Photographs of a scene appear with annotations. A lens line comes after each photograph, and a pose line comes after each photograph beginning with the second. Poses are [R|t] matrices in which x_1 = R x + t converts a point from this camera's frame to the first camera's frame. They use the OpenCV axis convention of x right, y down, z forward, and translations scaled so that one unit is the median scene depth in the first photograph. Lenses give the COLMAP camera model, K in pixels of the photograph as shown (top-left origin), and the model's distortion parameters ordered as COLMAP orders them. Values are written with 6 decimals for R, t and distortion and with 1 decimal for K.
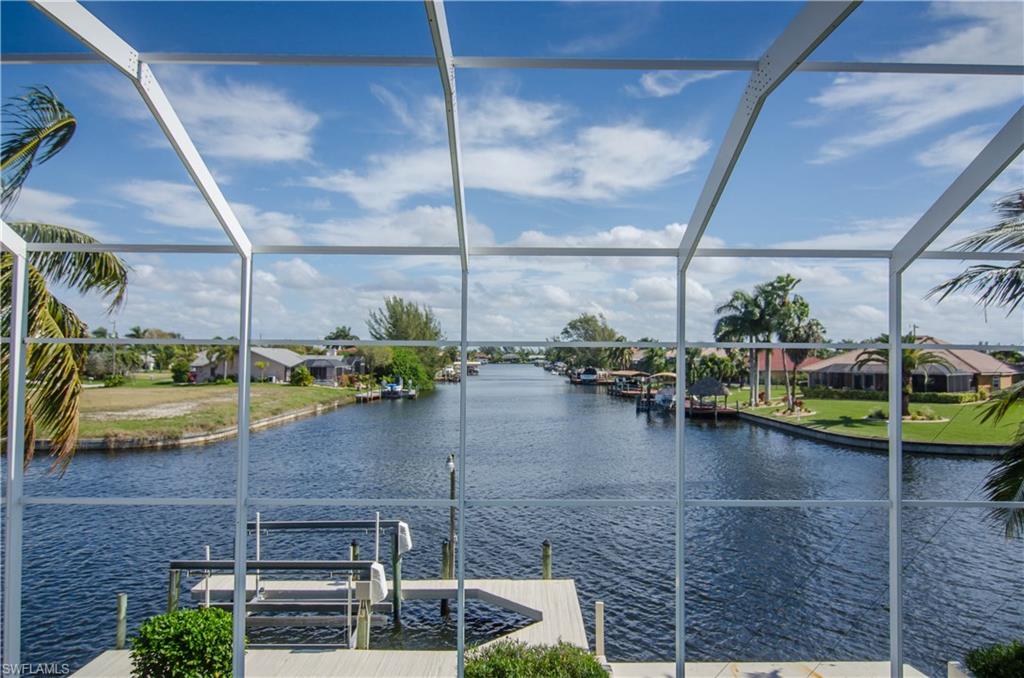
lens RADIAL K [[695.6, 0, 512.0], [0, 695.6, 339.0], [0, 0, 1]] dist [0.000674, -0.001327]
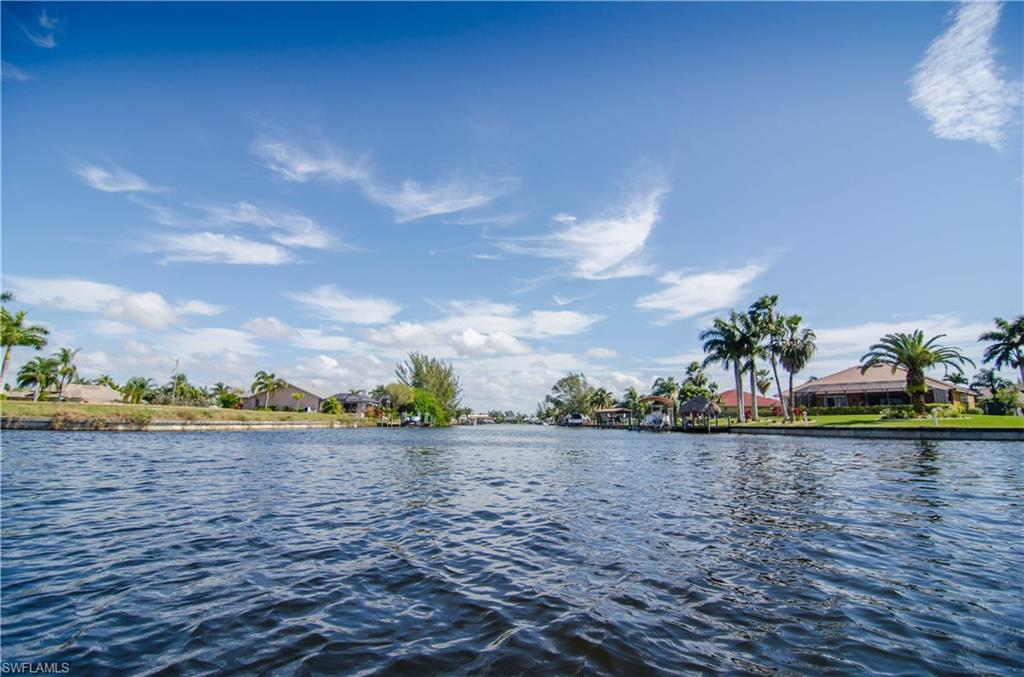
lens RADIAL K [[495.0, 0, 512.0], [0, 495.0, 338.5], [0, 0, 1]] dist [-0.001014, -0.015187]
pose [[0.999991, 0.004210, 0.000931, -0.005439], [-0.004031, 0.989523, -0.144319, 0.060132], [-0.001529, 0.144313, 0.989531, 0.174702]]
